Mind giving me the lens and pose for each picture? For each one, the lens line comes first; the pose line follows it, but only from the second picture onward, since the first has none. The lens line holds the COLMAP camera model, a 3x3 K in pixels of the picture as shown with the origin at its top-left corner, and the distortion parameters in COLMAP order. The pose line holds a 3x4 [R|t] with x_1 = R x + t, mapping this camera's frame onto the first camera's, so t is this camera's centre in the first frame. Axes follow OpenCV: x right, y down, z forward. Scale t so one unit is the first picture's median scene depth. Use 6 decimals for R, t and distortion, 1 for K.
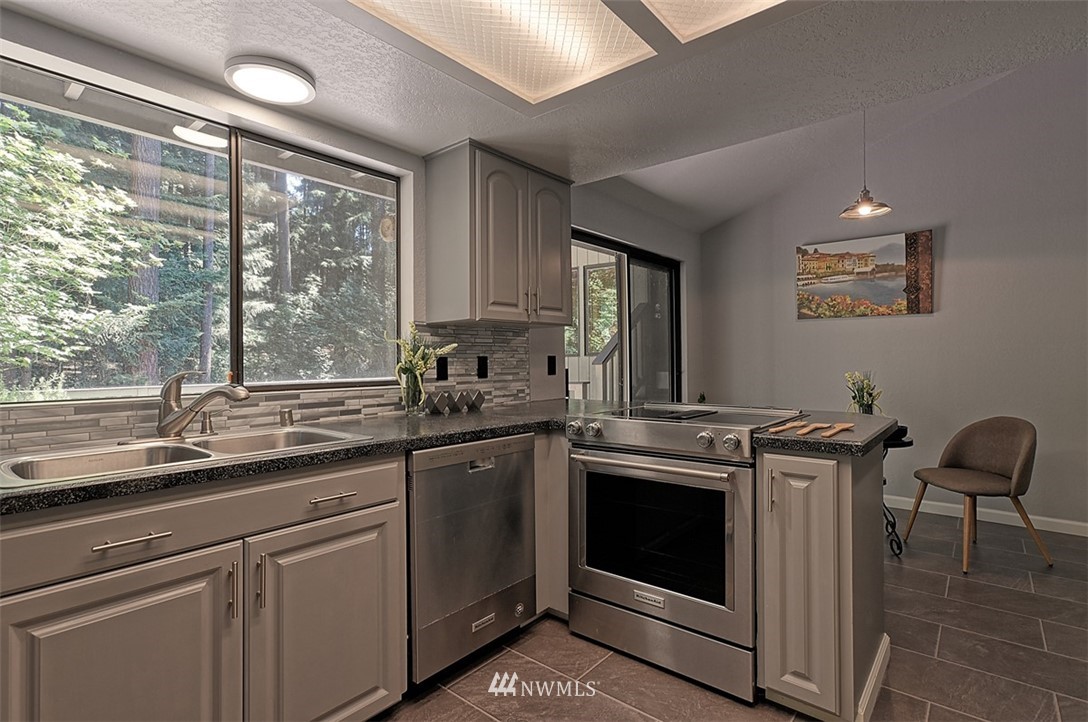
lens RADIAL K [[527.5, 0, 542.5], [0, 527.5, 360.4], [0, 0, 1]] dist [-0.001366, 0.001248]
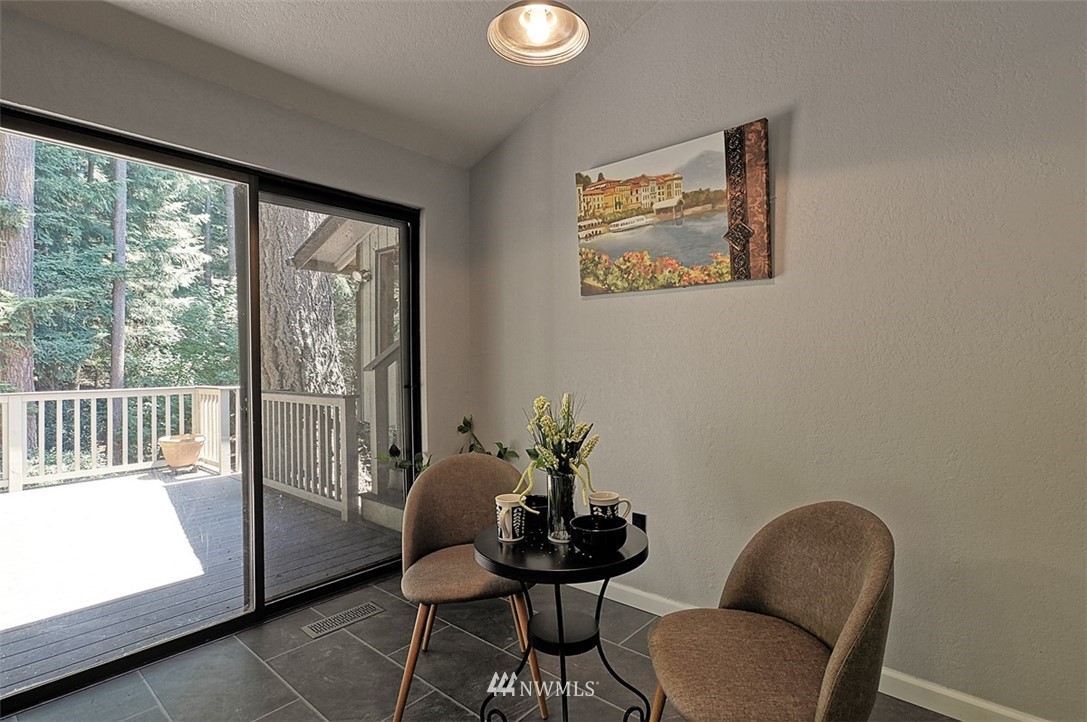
lens RADIAL K [[527.1, 0, 544.9], [0, 527.1, 359.1], [0, 0, 1]] dist [-0.001366, 0.001248]
pose [[0.999841, -0.007454, -0.016172, 0.488780], [0.007582, 0.999940, 0.007885, -0.011893], [0.016112, -0.008007, 0.999838, 0.435498]]
